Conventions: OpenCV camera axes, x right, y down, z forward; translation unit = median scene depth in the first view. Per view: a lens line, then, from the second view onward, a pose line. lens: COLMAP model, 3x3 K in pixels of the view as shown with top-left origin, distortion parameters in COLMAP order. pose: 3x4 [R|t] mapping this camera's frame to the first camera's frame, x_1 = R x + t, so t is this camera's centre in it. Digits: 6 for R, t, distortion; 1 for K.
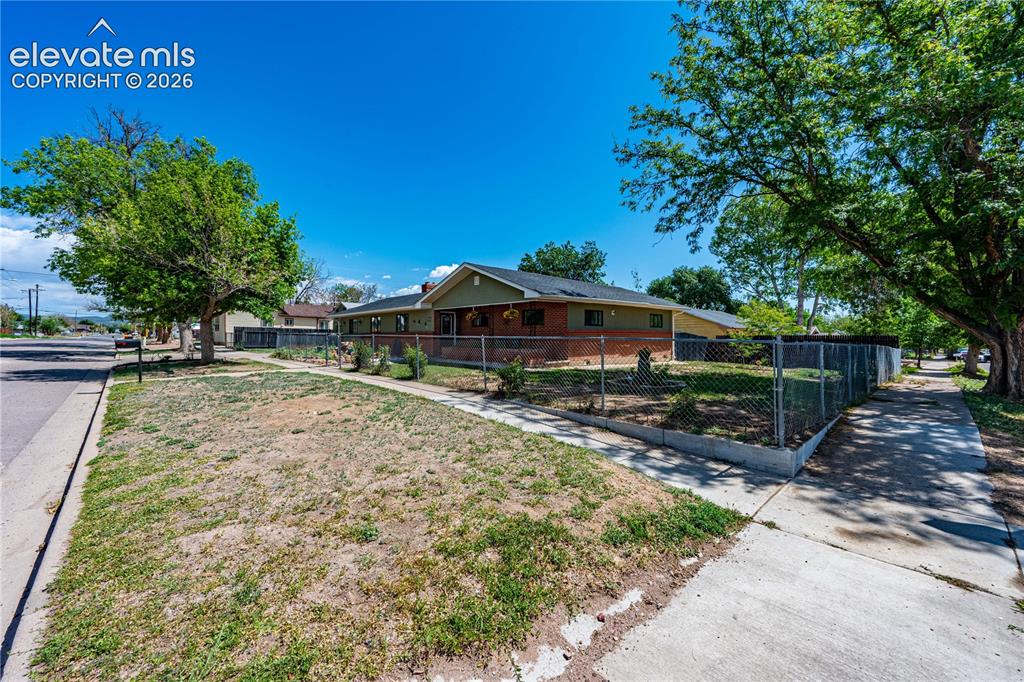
lens RADIAL K [[398.7, 0, 504.6], [0, 398.7, 341.8], [0, 0, 1]] dist [0.013023, 0.000130]
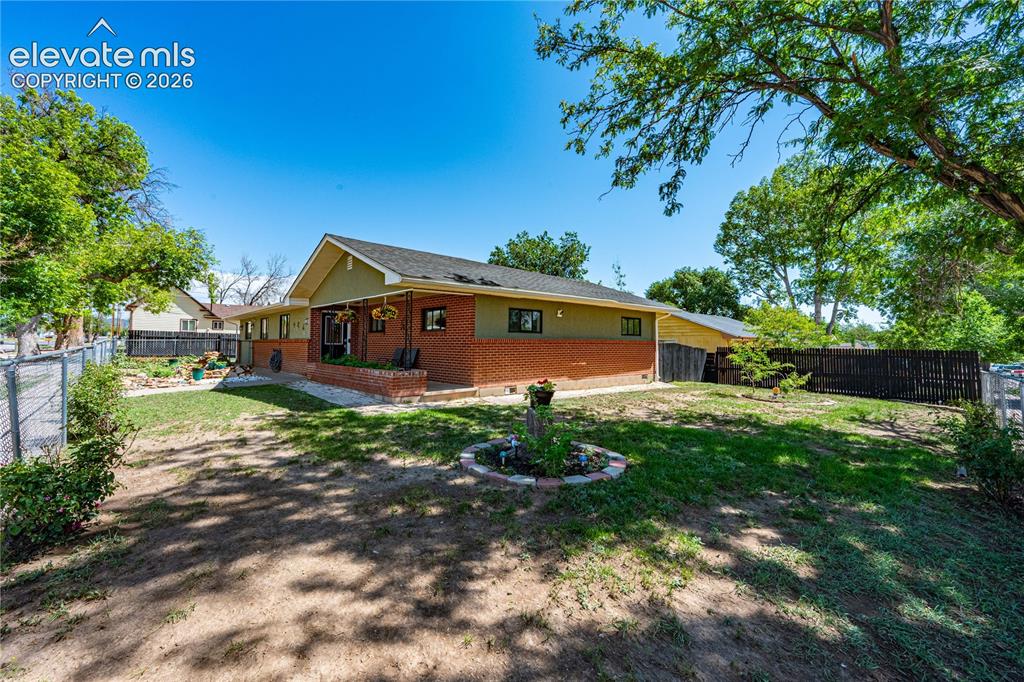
lens RADIAL K [[398.7, 0, 519.4], [0, 398.7, 338.6], [0, 0, 1]] dist [0.013023, 0.000130]
pose [[0.999930, 0.008307, 0.008378, 0.096938], [-0.008105, 0.999681, -0.023911, -0.007005], [-0.008574, 0.023842, 0.999679, 0.161600]]
